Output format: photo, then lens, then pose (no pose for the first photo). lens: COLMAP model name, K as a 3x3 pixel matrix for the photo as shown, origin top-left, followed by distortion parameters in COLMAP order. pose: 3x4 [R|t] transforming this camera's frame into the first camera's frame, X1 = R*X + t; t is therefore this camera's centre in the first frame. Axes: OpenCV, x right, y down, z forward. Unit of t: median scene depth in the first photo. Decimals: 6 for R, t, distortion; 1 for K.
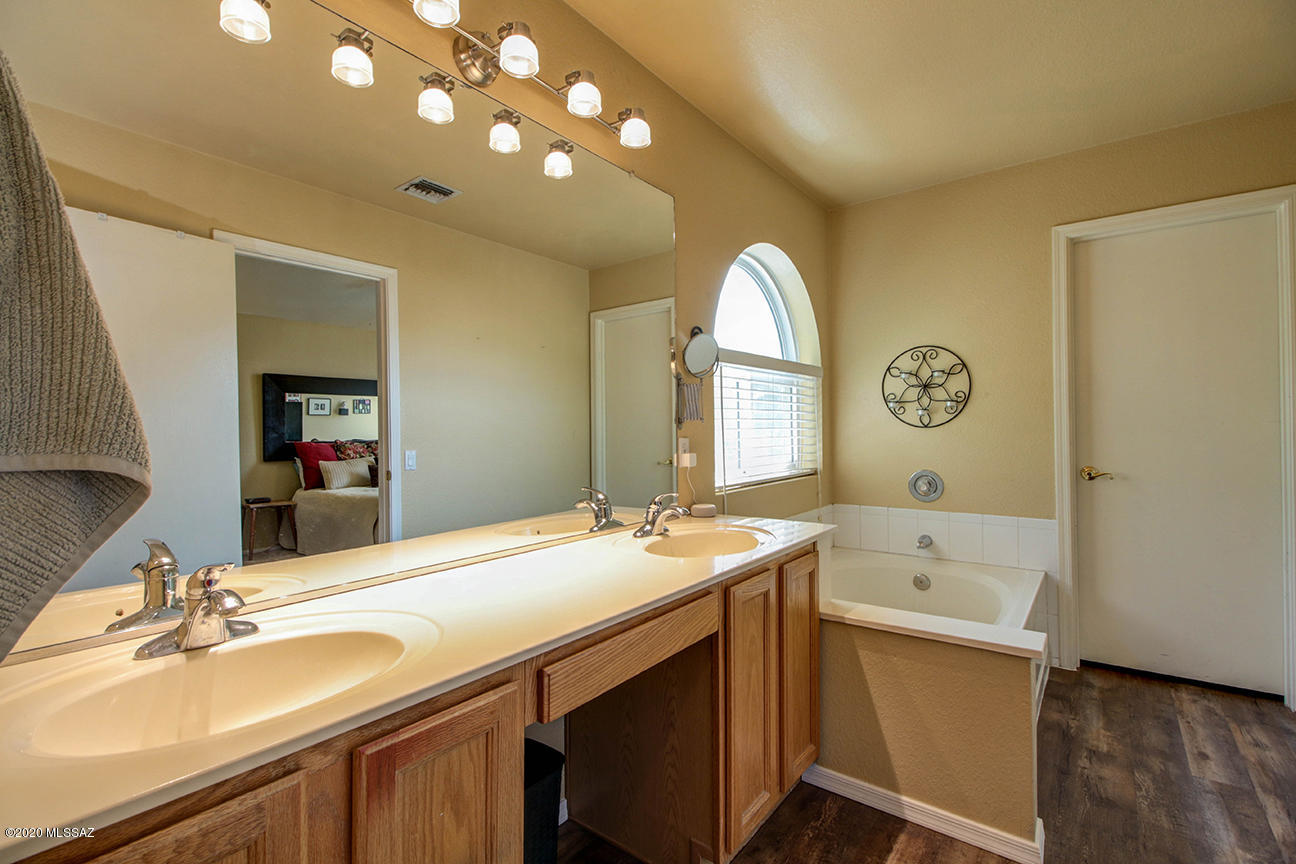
lens RADIAL K [[597.4, 0, 649.5], [0, 597.4, 431.2], [0, 0, 1]] dist [0.000036, -0.000253]
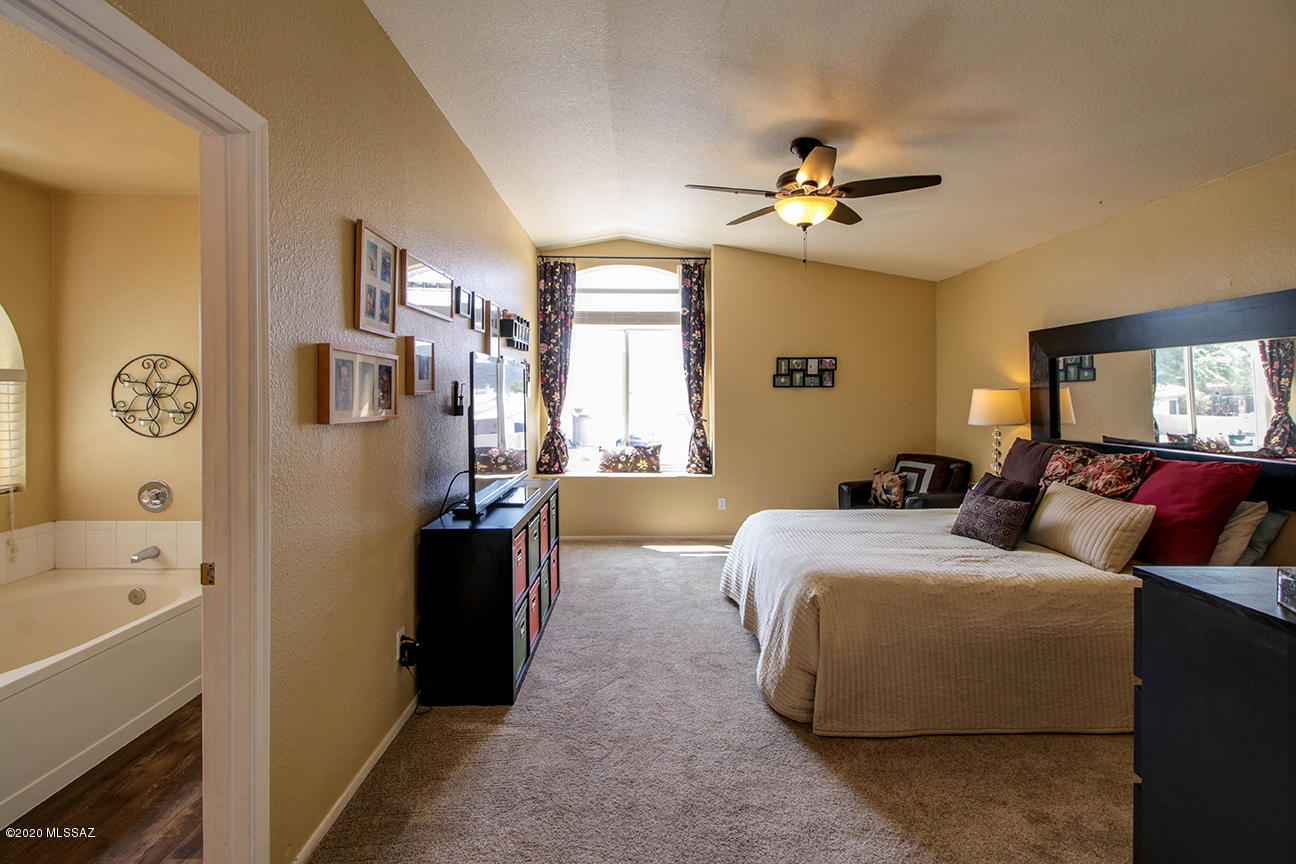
lens RADIAL K [[597.4, 0, 652.0], [0, 597.4, 399.0], [0, 0, 1]] dist [0.000036, -0.000253]
pose [[0.783559, 0.011345, 0.621214, 0.491598], [-0.015084, 0.999886, 0.000765, -0.082834], [-0.621135, -0.009970, 0.783640, -0.285938]]
